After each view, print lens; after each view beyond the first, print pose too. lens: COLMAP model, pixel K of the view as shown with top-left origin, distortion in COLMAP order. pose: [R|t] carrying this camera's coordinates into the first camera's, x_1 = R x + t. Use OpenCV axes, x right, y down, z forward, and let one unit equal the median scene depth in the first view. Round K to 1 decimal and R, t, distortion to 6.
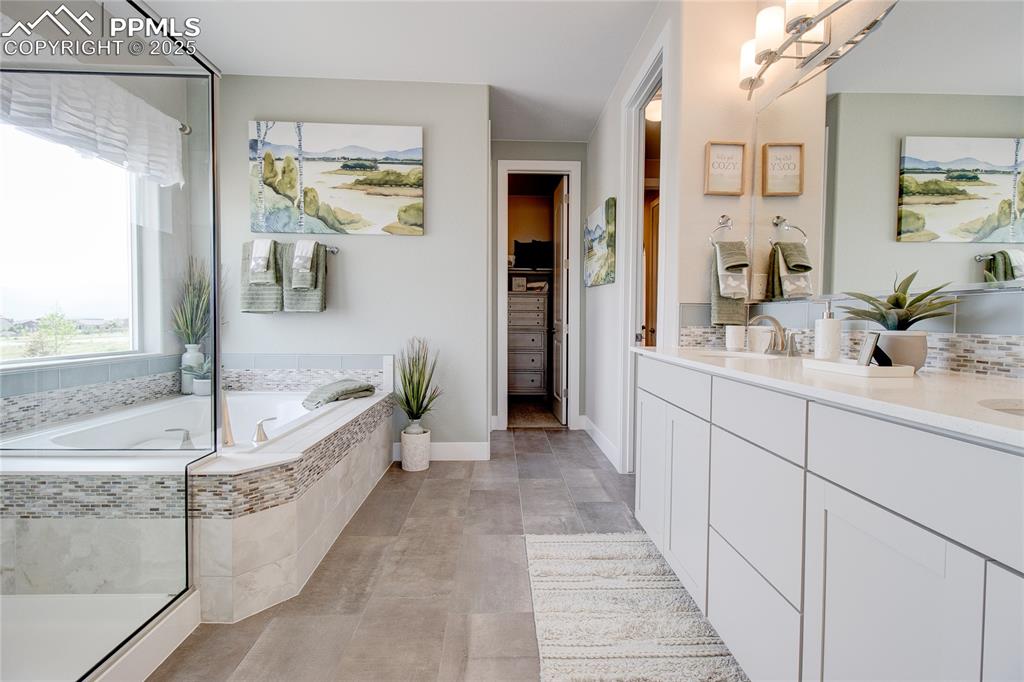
lens RADIAL K [[478.0, 0, 513.2], [0, 478.0, 336.5], [0, 0, 1]] dist [0.006201, -0.002132]
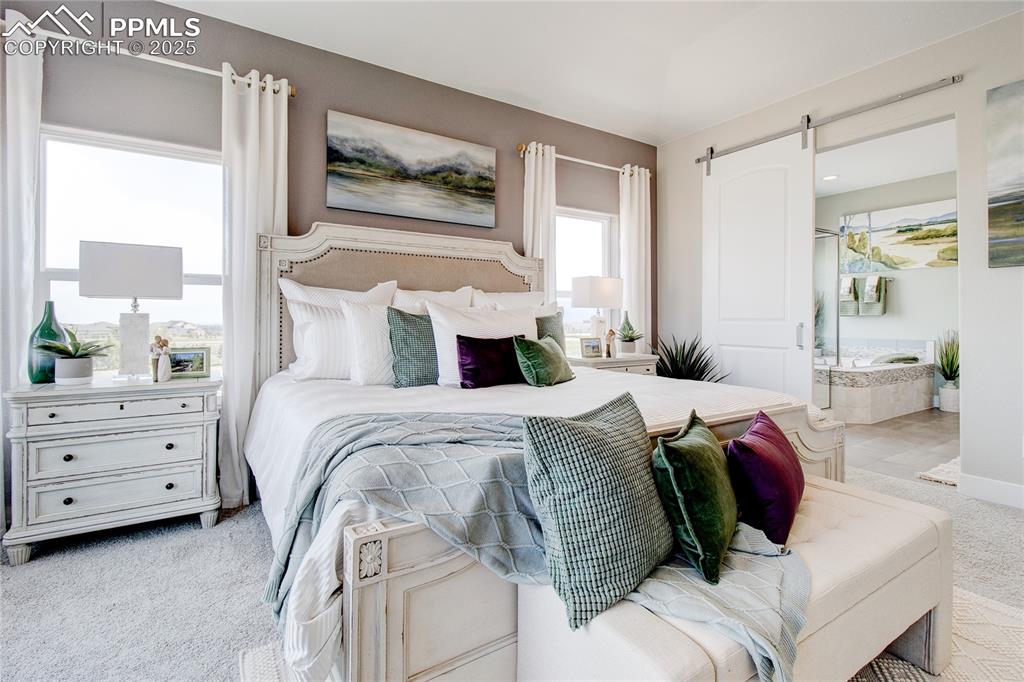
lens RADIAL K [[478.0, 0, 524.4], [0, 478.0, 321.5], [0, 0, 1]] dist [0.006201, -0.002132]
pose [[0.517571, -0.008062, -0.855602, 0.435810], [-0.023365, 0.999450, -0.023551, 0.045791], [0.855321, 0.032181, 0.517098, -1.063097]]
